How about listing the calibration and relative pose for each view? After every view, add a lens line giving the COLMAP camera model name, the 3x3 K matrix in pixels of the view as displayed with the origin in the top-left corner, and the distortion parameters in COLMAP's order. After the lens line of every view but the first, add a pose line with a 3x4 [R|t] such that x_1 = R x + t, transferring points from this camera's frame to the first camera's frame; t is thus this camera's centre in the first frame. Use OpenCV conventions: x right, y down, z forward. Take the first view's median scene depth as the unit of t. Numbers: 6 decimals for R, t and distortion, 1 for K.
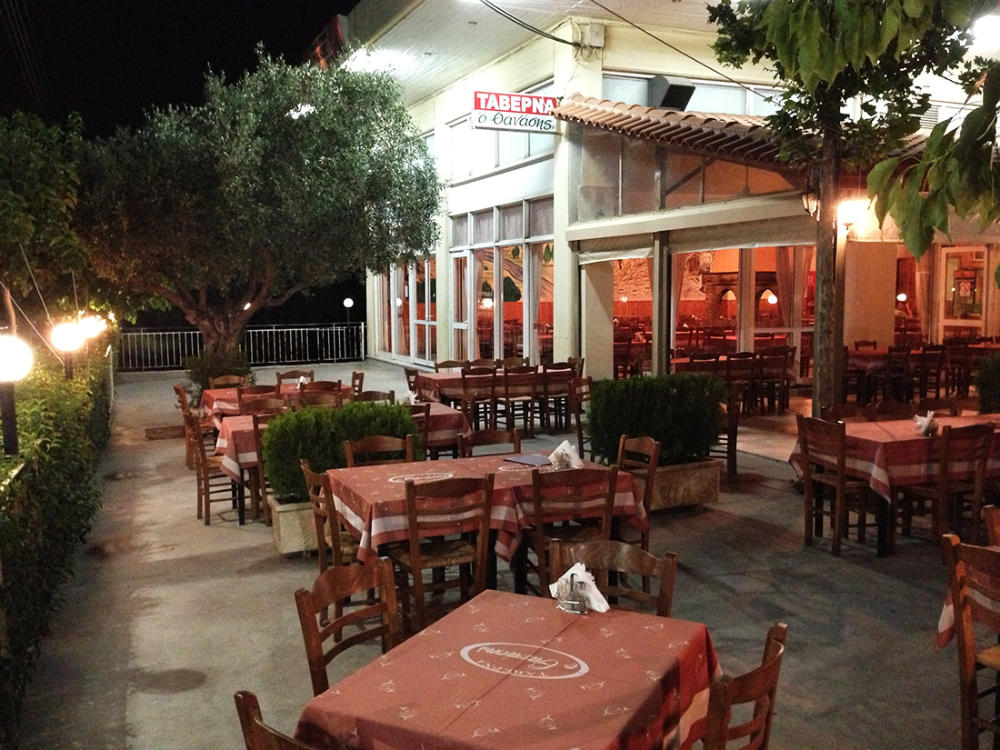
lens RADIAL K [[913.4, 0, 496.4], [0, 913.4, 379.0], [0, 0, 1]] dist [0.107287, -0.186521]
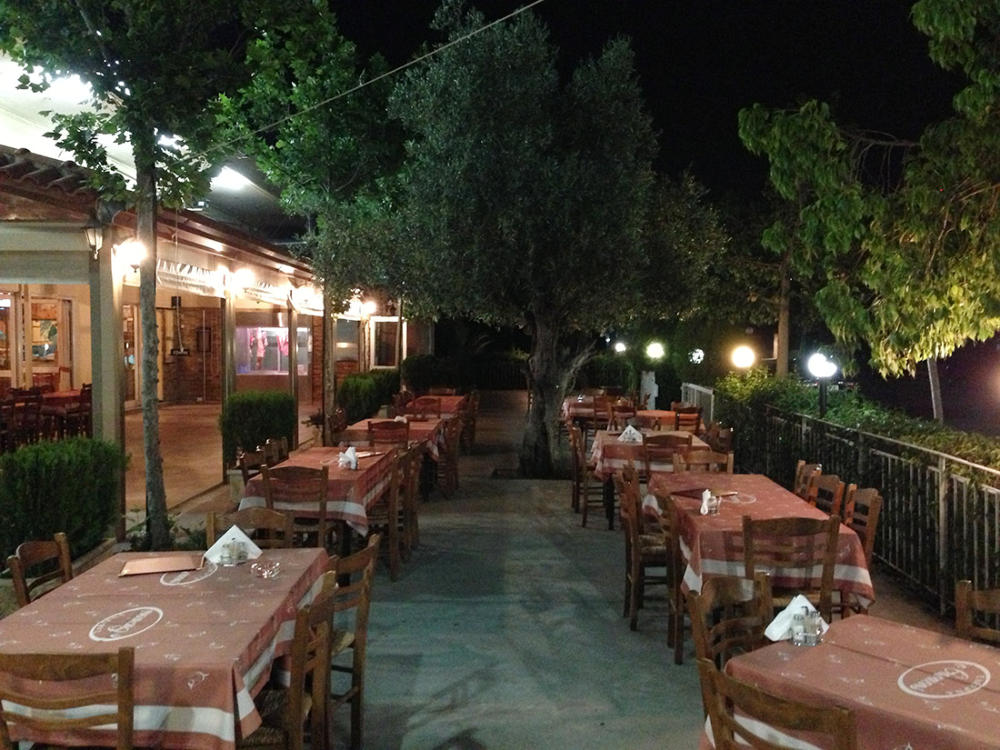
lens RADIAL K [[913.4, 0, 496.4], [0, 913.4, 379.0], [0, 0, 1]] dist [0.107287, -0.186521]
pose [[0.396089, -0.031889, 0.917658, -0.217967], [0.083383, 0.996517, -0.001361, -0.014441], [-0.914418, 0.077056, 0.397369, 0.197311]]
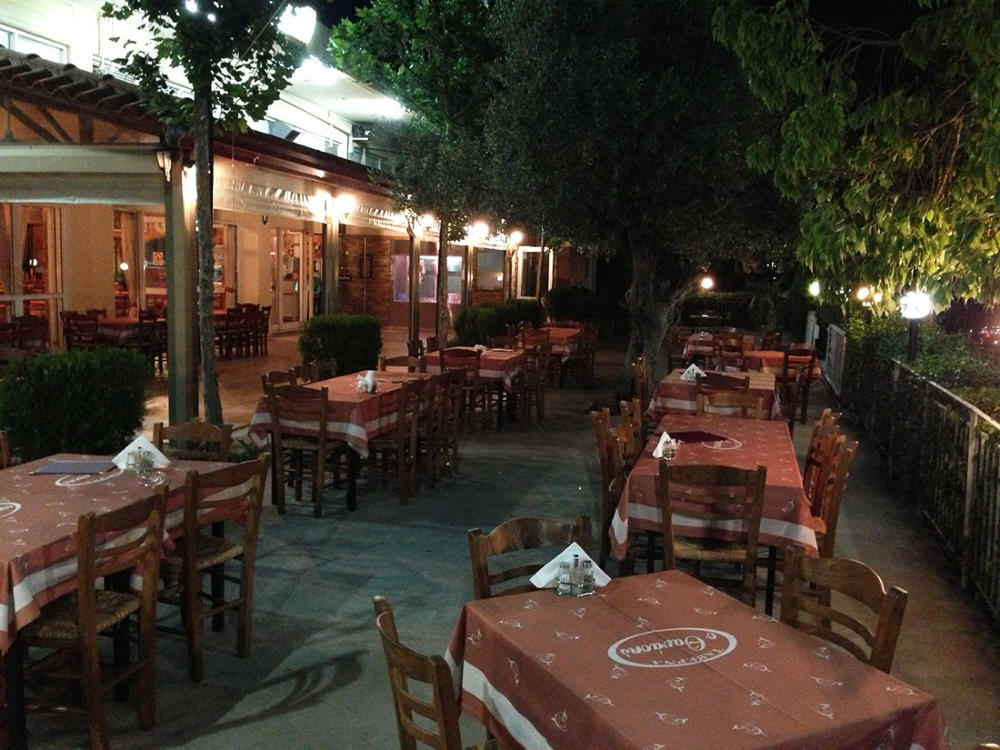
lens RADIAL K [[913.4, 0, 496.4], [0, 913.4, 379.0], [0, 0, 1]] dist [0.107287, -0.186521]
pose [[0.585730, -0.072786, 0.807231, -0.156234], [0.046154, 0.997339, 0.056437, -0.004893], [-0.809191, 0.004200, 0.587531, 0.115309]]
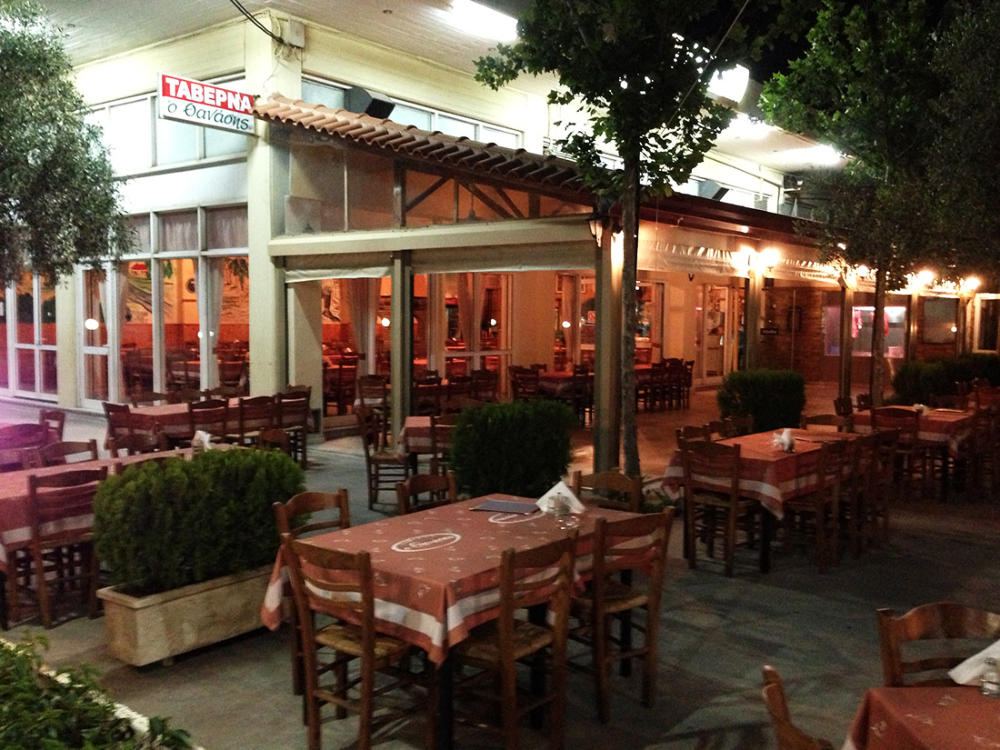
lens RADIAL K [[913.4, 0, 496.4], [0, 913.4, 379.0], [0, 0, 1]] dist [0.107287, -0.186521]
pose [[0.882880, -0.017705, 0.469264, -0.154216], [0.030569, 0.999336, -0.019810, -0.005647], [-0.468602, 0.031835, 0.882836, 0.107827]]
